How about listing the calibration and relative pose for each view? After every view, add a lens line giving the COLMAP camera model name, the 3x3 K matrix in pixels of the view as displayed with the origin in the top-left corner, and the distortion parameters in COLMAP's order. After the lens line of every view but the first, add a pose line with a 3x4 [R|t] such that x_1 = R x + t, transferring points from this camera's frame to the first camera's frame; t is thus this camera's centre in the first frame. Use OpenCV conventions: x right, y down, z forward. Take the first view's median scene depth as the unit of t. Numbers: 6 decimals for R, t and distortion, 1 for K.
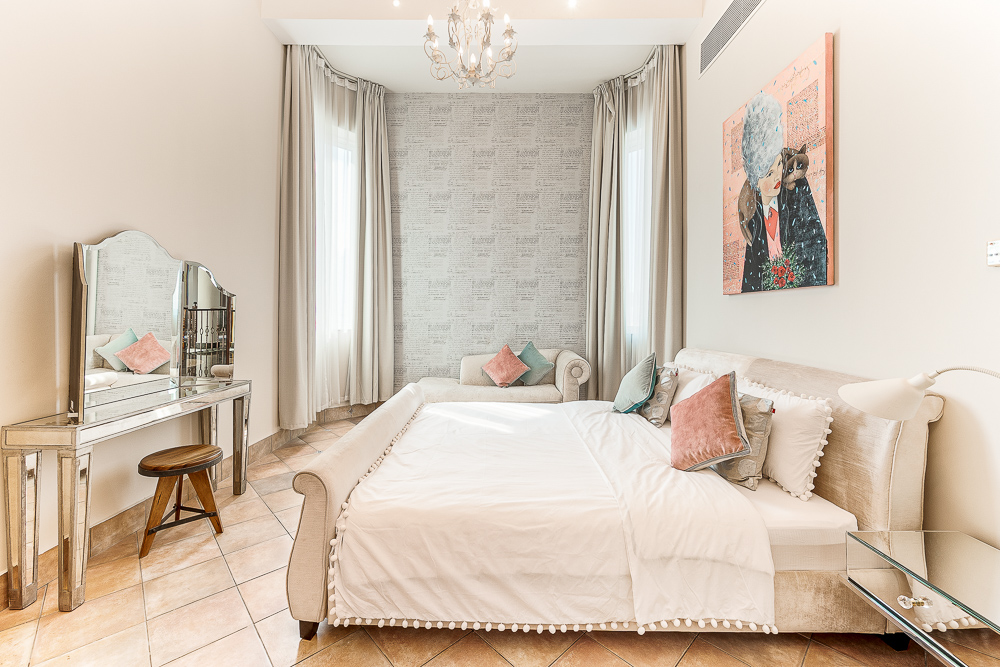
lens RADIAL K [[401.8, 0, 501.7], [0, 401.8, 316.0], [0, 0, 1]] dist [-0.001564, -0.000255]
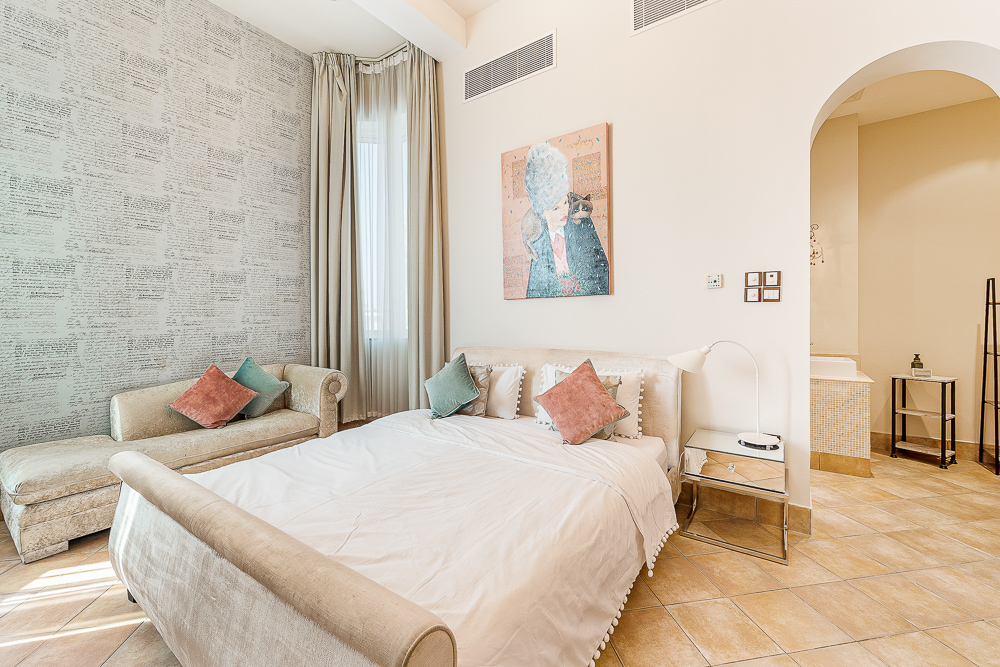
lens RADIAL K [[403.4, 0, 500.3], [0, 403.4, 324.1], [0, 0, 1]] dist [-0.002504, -0.000297]
pose [[0.566078, -0.030676, 0.823781, -0.477226], [0.020654, 0.999521, 0.023028, -0.007707], [-0.824093, 0.003978, 0.566441, 0.358176]]
